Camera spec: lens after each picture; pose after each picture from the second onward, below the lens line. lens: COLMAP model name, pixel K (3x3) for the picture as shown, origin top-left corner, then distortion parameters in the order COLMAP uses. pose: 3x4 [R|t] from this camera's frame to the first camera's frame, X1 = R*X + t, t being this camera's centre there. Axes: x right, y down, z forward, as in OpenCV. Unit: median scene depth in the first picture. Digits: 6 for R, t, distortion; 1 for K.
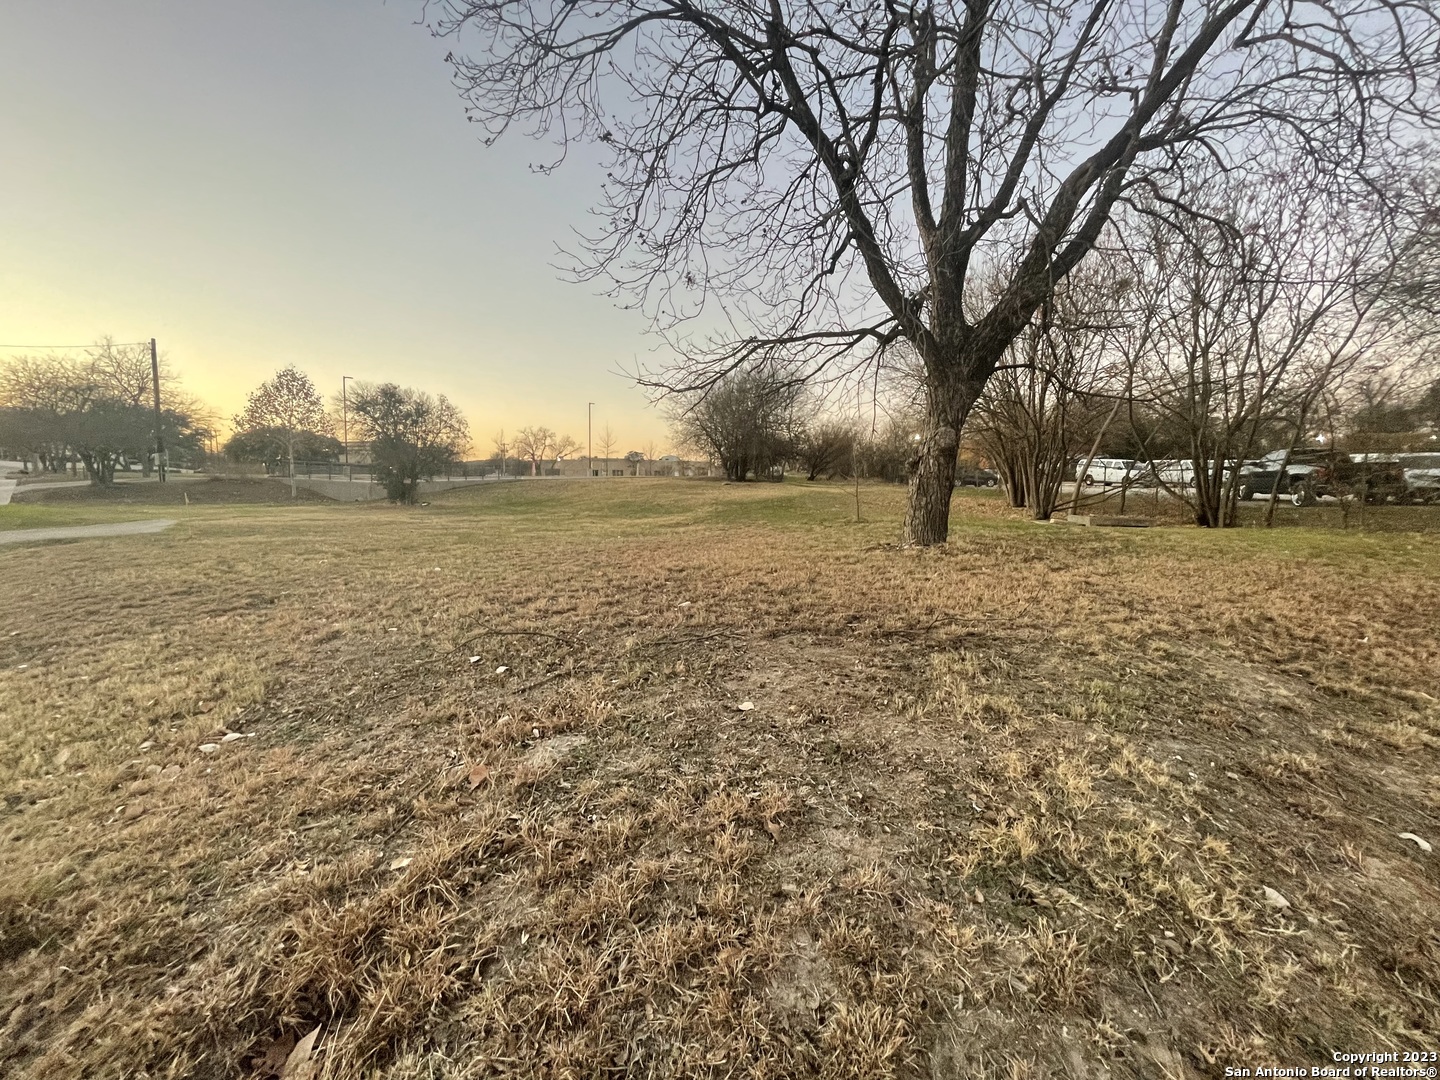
lens RADIAL K [[583.6, 0, 730.0], [0, 583.6, 545.3], [0, 0, 1]] dist [-0.002180, -0.000185]
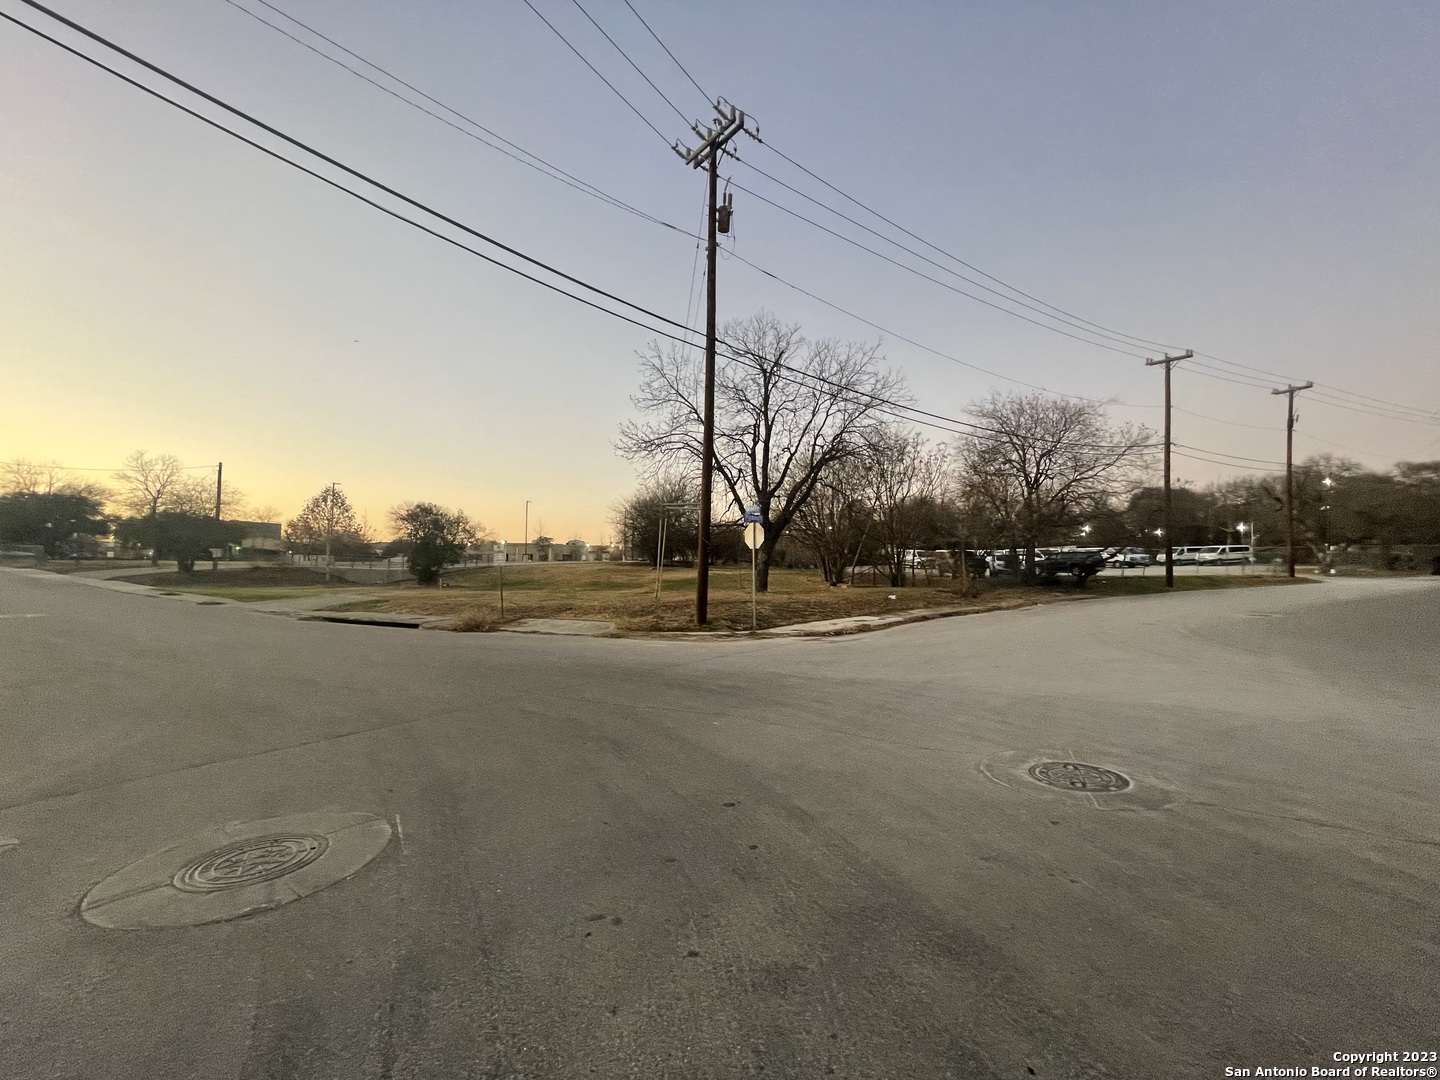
lens RADIAL K [[583.6, 0, 716.1], [0, 583.6, 540.8], [0, 0, 1]] dist [-0.002180, -0.000185]
pose [[0.987740, -0.000284, 0.156108, -0.094771], [0.023055, 0.989298, -0.144077, 0.043528], [-0.154397, 0.145910, 0.977176, -0.505138]]
